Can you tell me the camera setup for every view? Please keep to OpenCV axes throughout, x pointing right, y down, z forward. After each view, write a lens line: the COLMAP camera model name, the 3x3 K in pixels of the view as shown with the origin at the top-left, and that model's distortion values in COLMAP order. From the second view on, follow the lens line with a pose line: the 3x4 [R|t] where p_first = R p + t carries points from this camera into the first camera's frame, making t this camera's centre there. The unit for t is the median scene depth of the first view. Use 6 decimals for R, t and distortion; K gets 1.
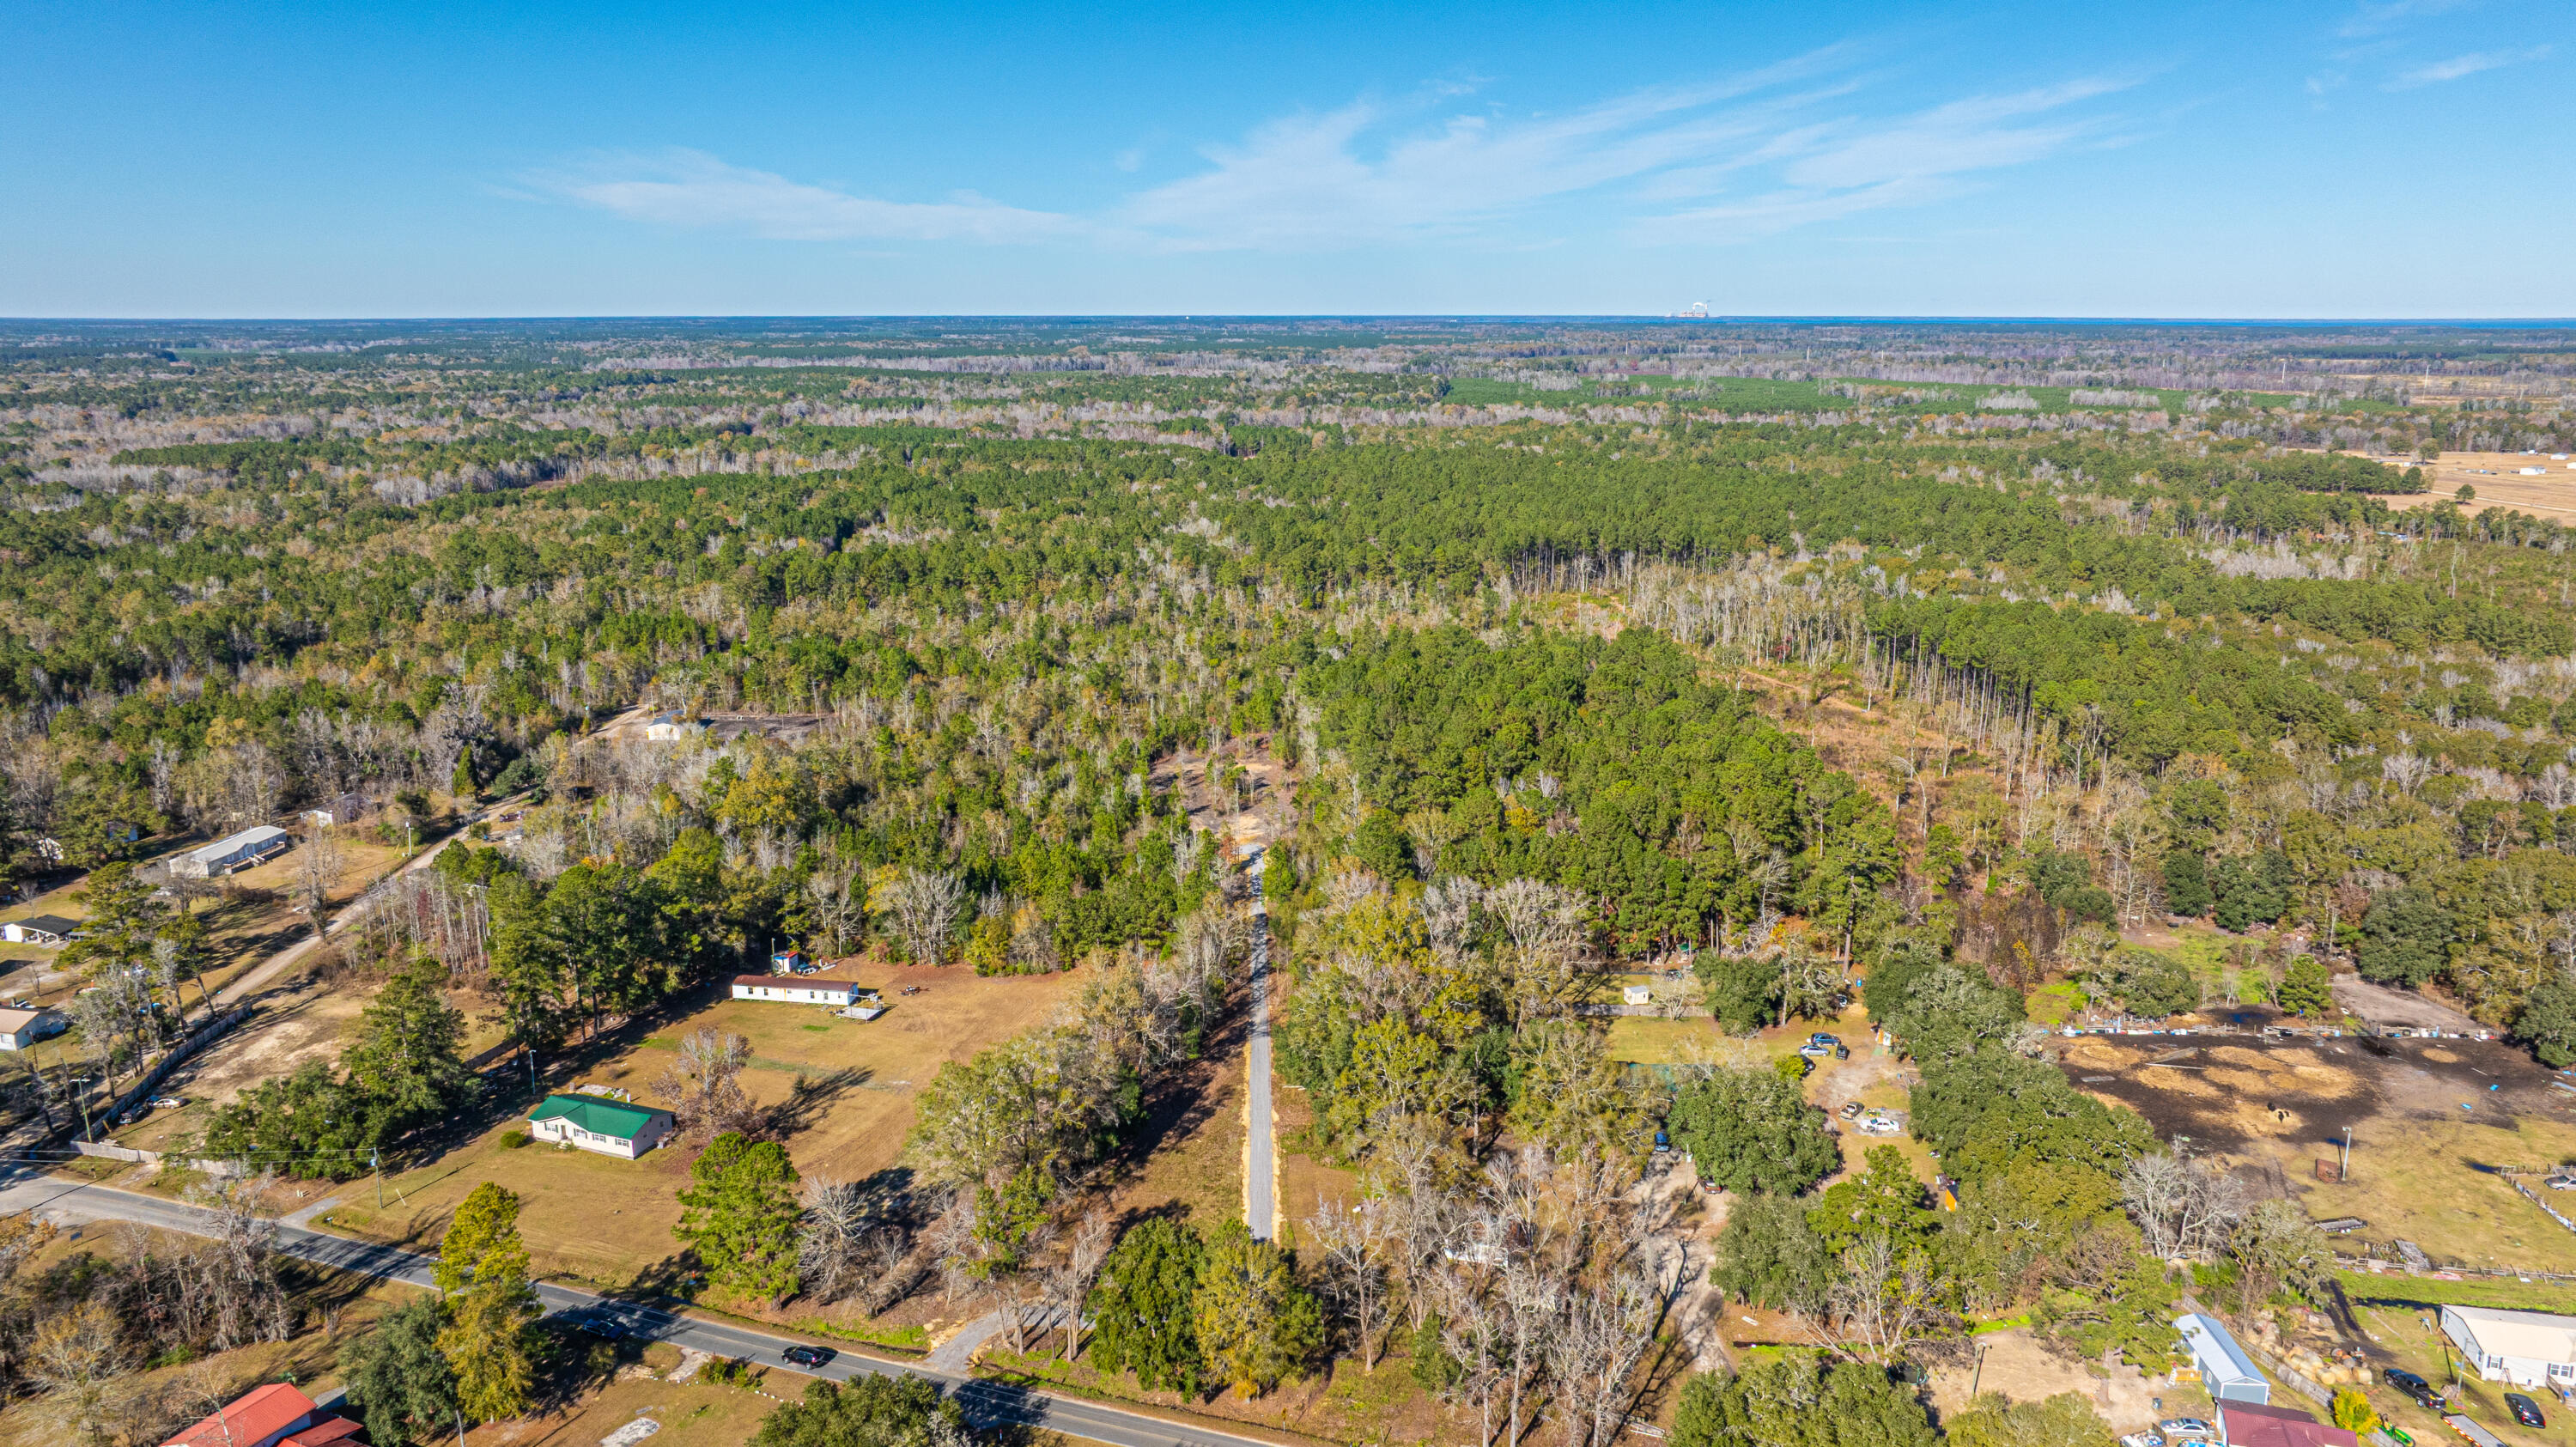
lens RADIAL K [[1812.6, 0, 1285.5], [0, 1812.6, 727.5], [0, 0, 1]] dist [-0.036455, 0.035875]
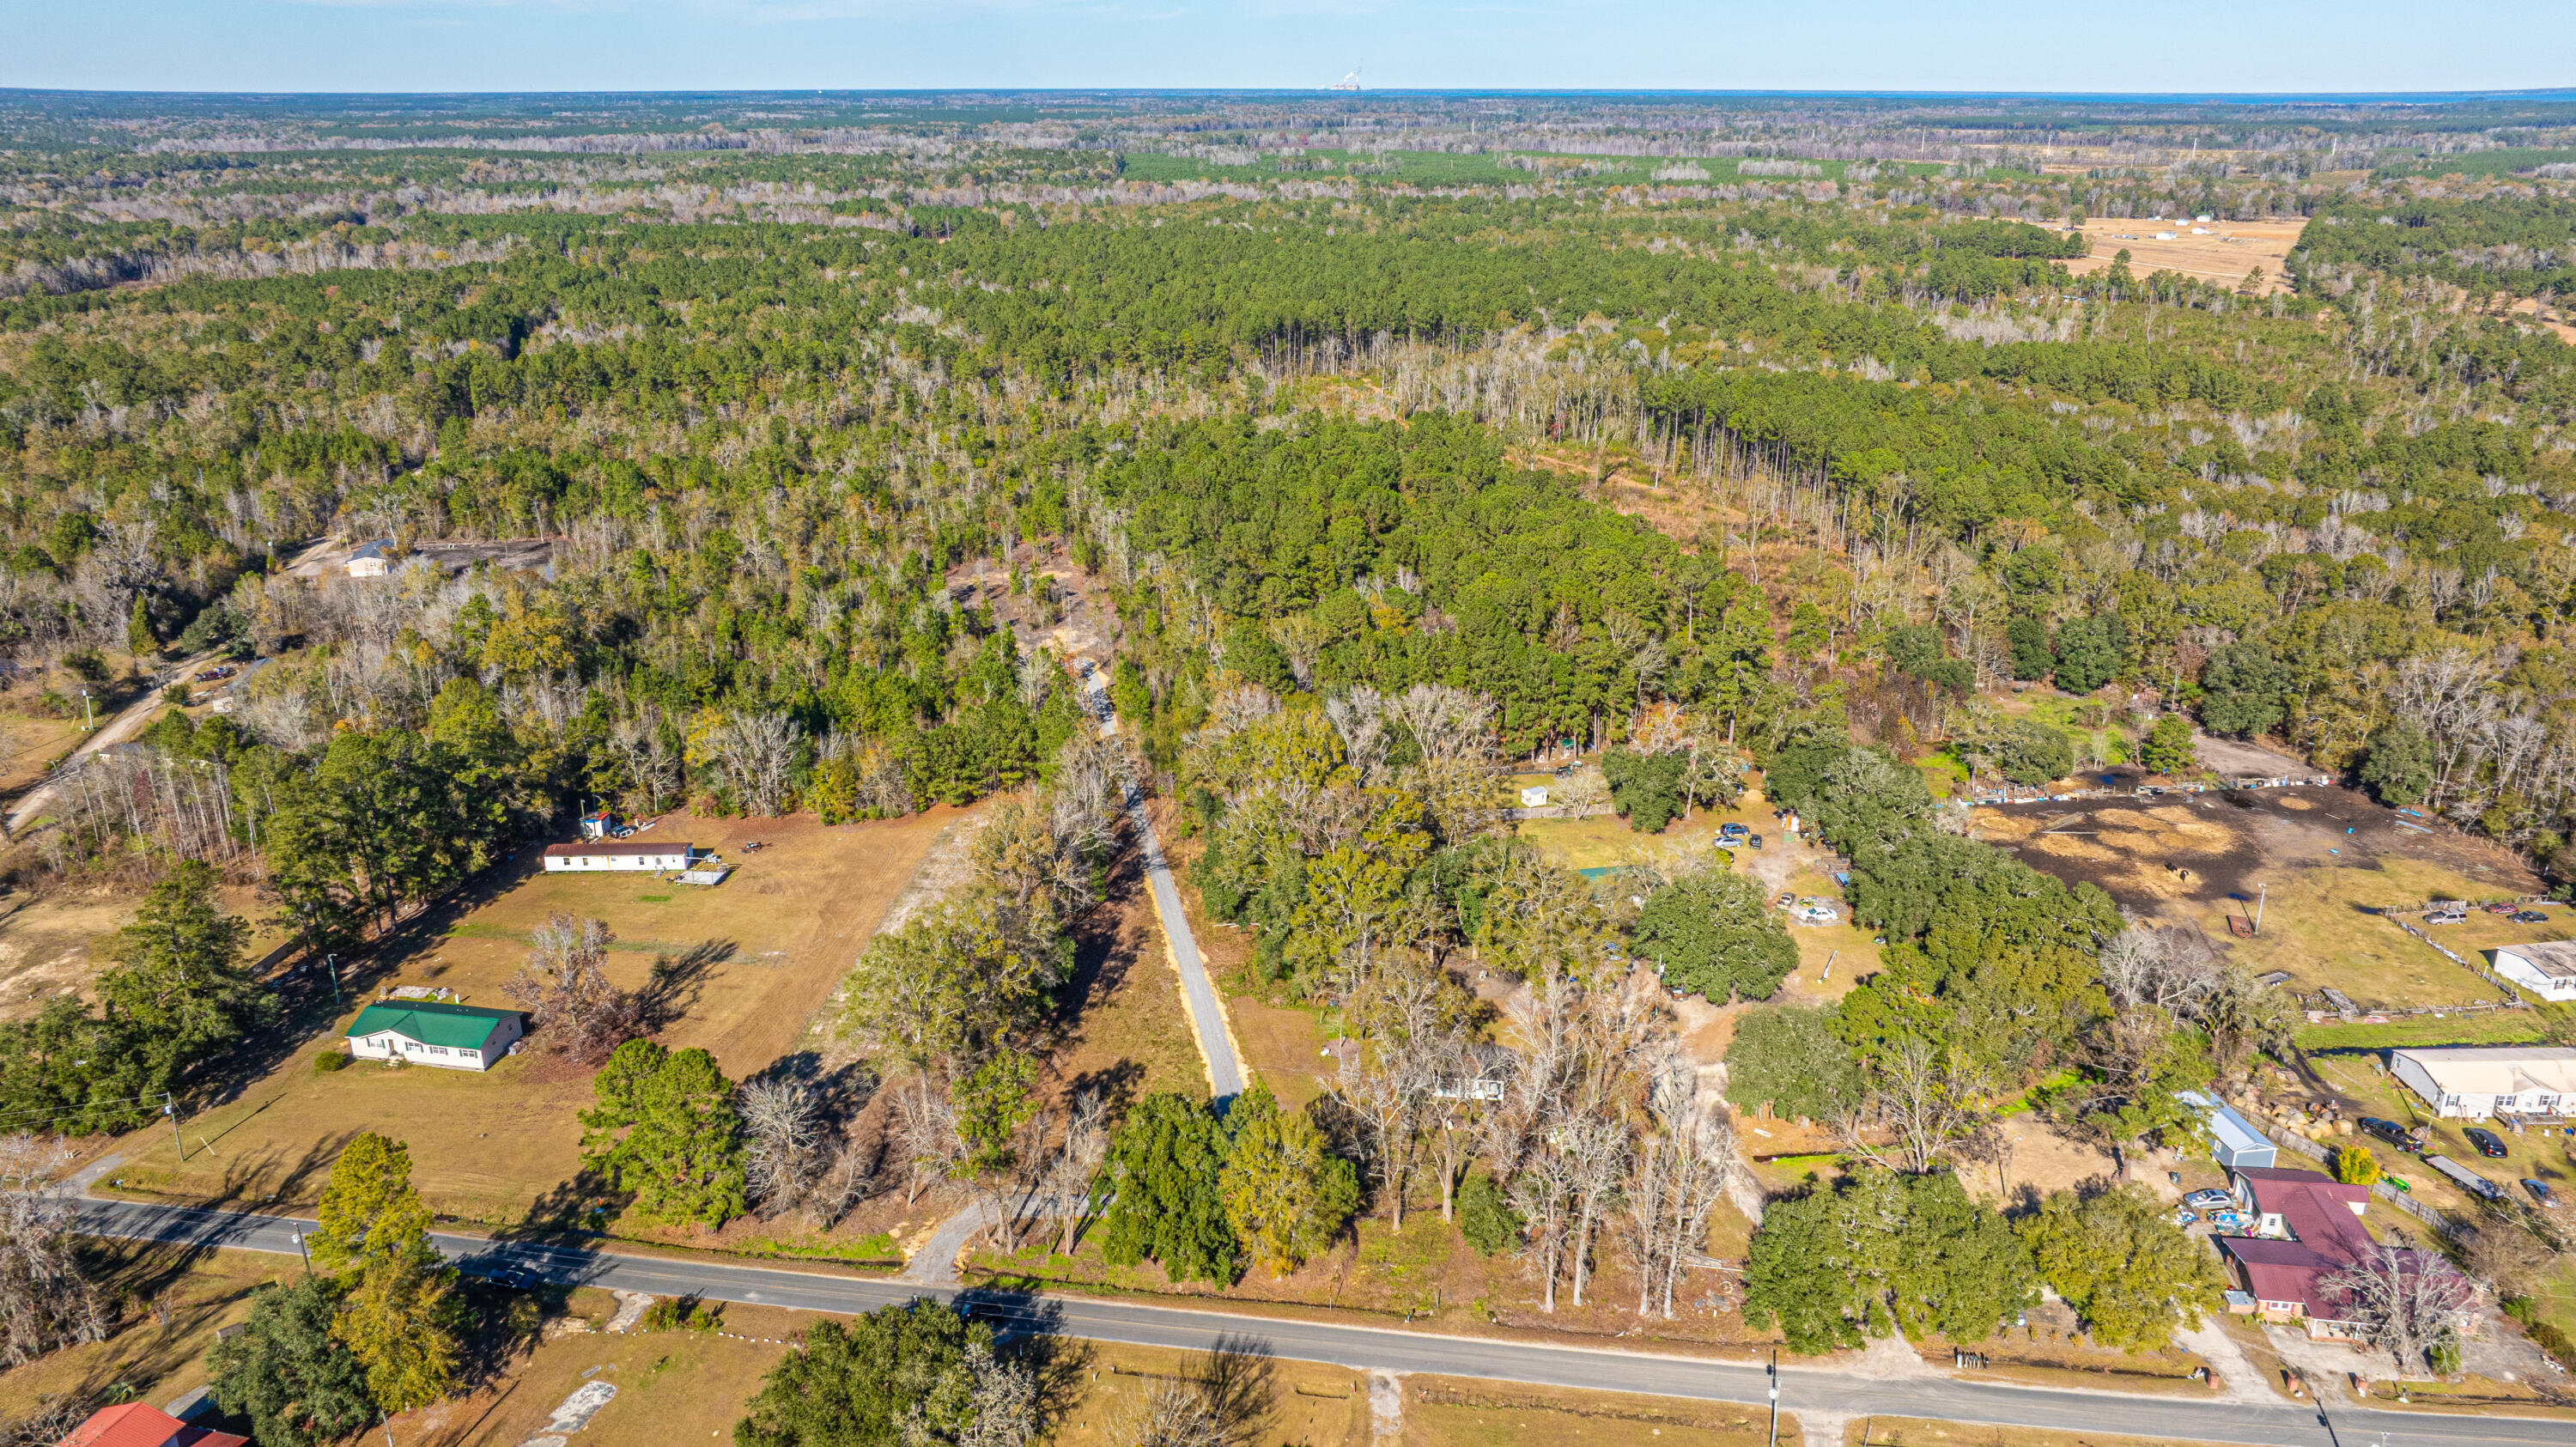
lens RADIAL K [[1812.6, 0, 1285.8], [0, 1812.6, 723.5], [0, 0, 1]] dist [-0.036455, 0.035875]
pose [[0.982123, -0.062550, 0.177545, -0.097523], [0.041972, 0.992199, 0.117383, -0.008876], [-0.183503, -0.107833, 0.977087, 0.078805]]
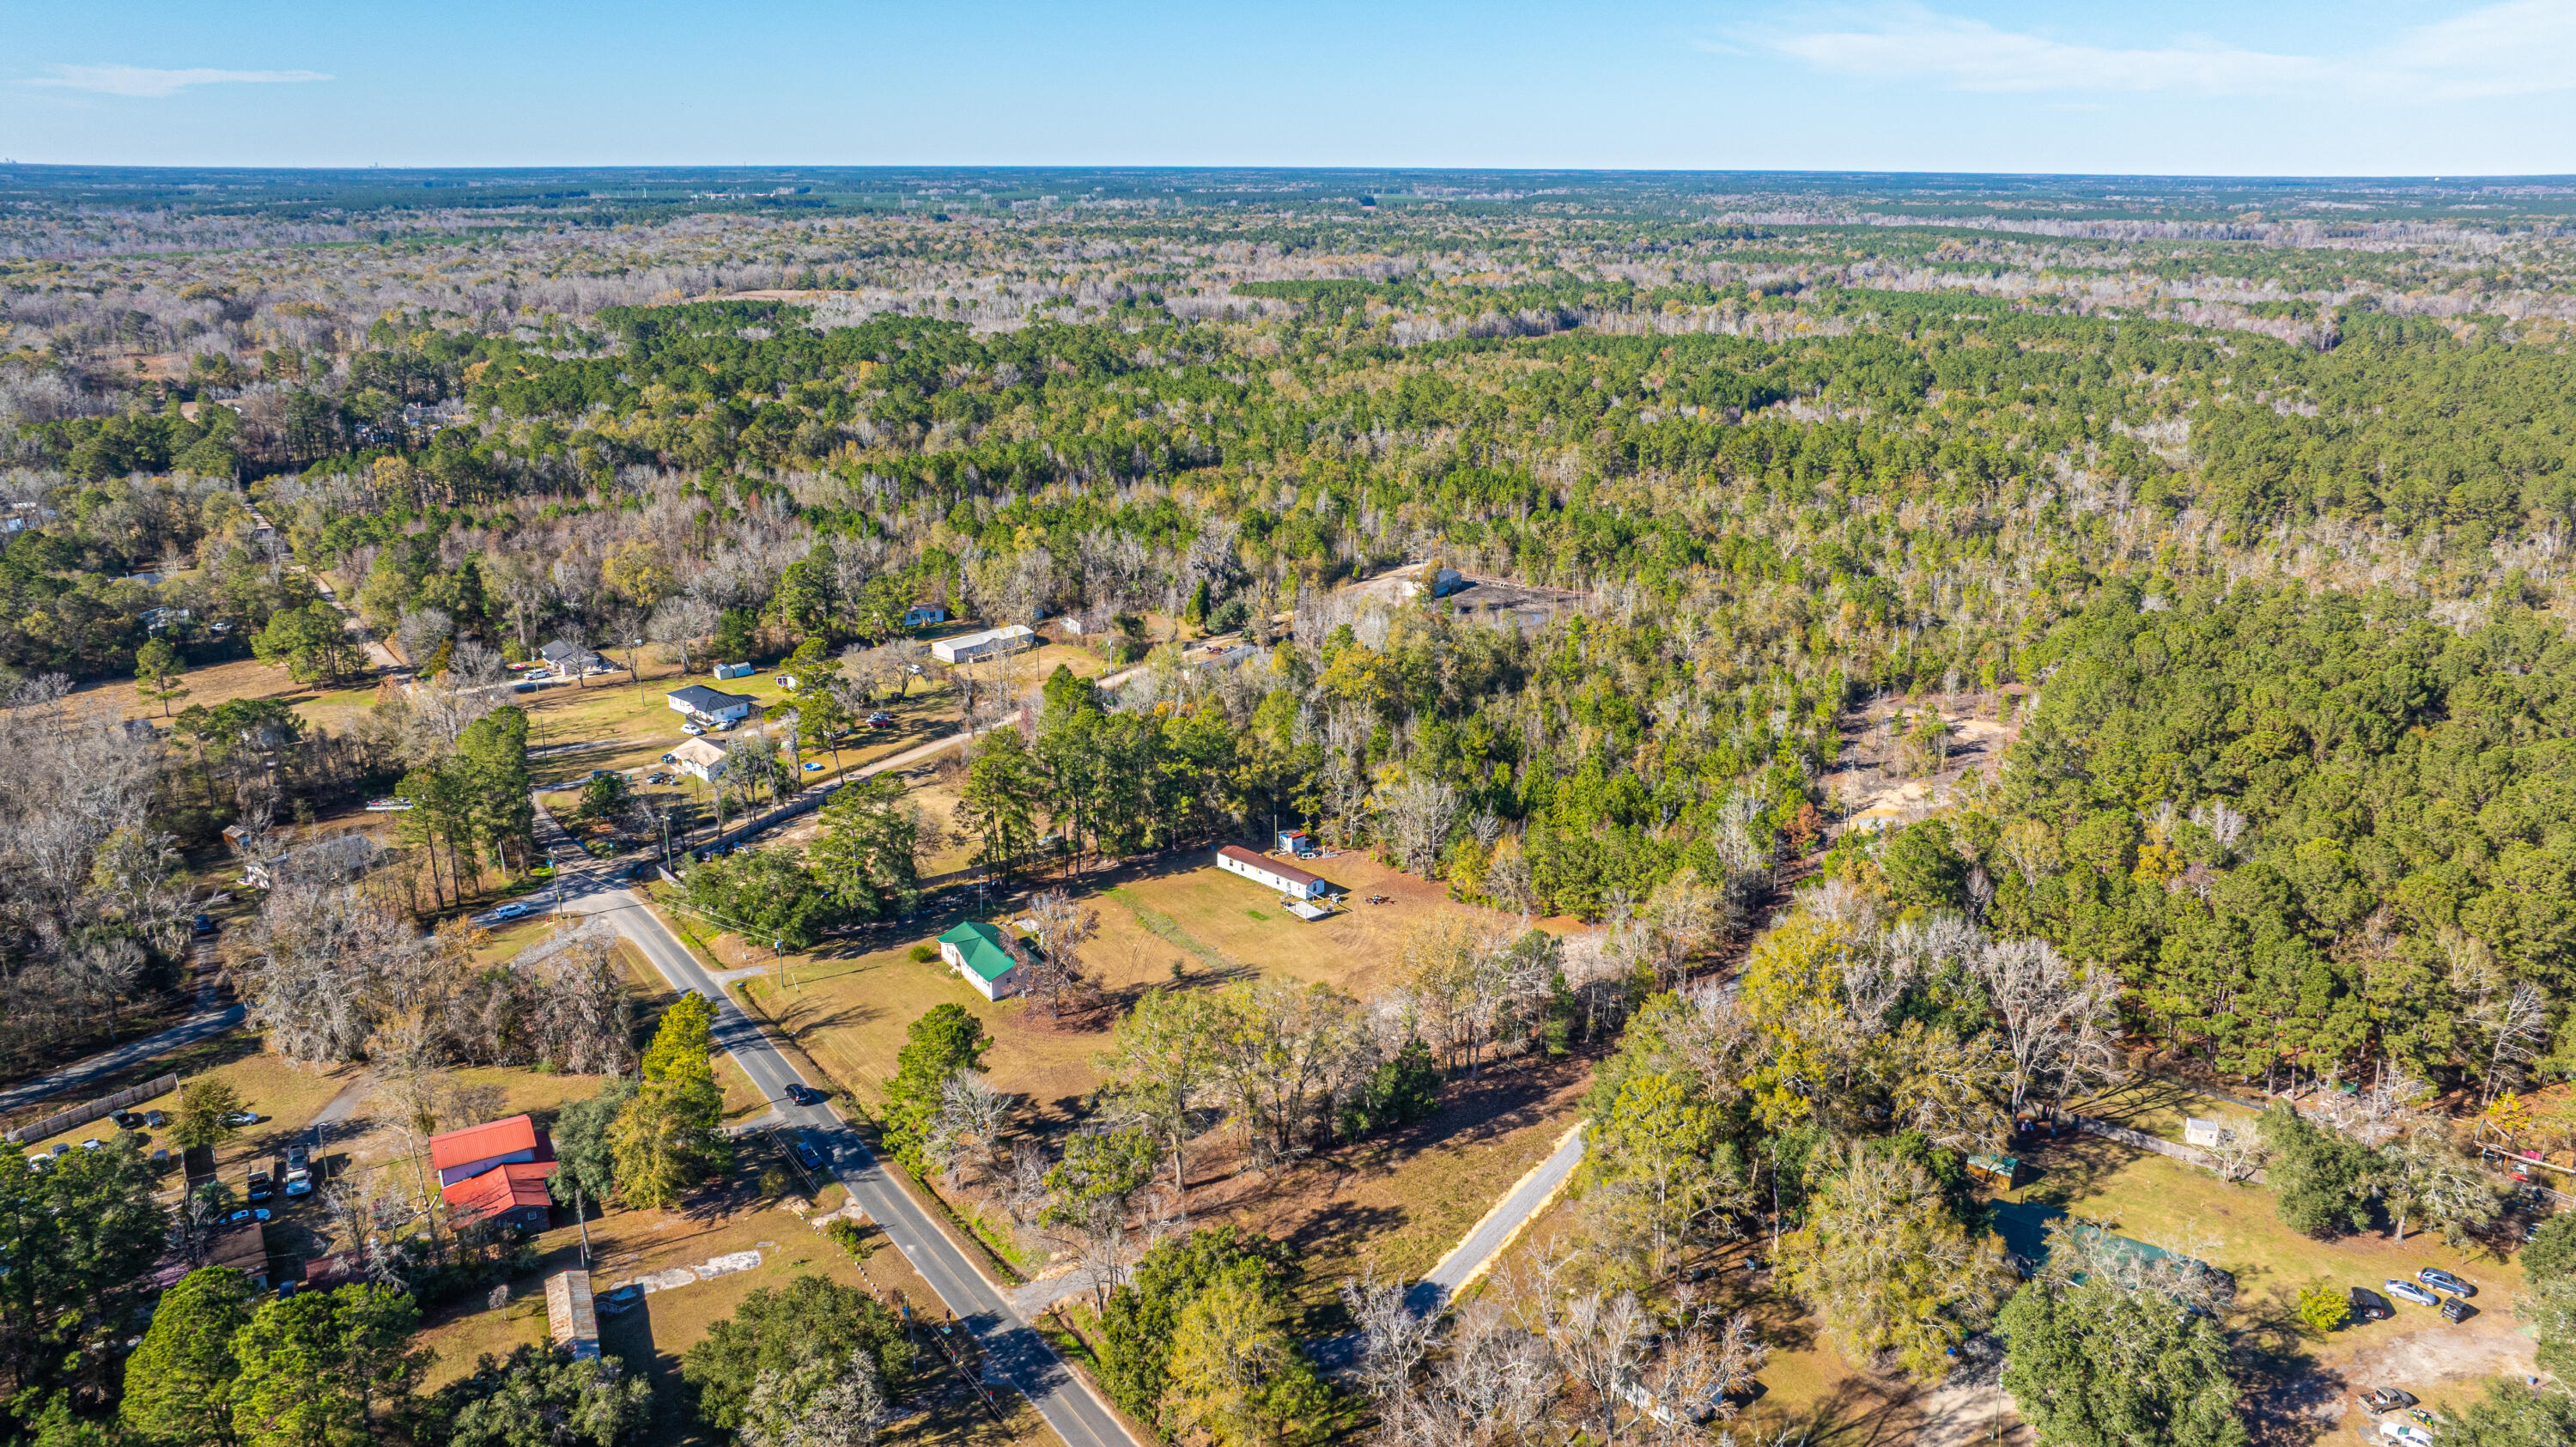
lens RADIAL K [[1812.6, 0, 1292.5], [0, 1812.6, 722.6], [0, 0, 1]] dist [-0.036455, 0.035875]
pose [[0.820382, 0.172943, -0.545035, 0.240391], [-0.132960, 0.984735, 0.112332, -0.042435], [0.556143, -0.019687, 0.830854, 0.187715]]
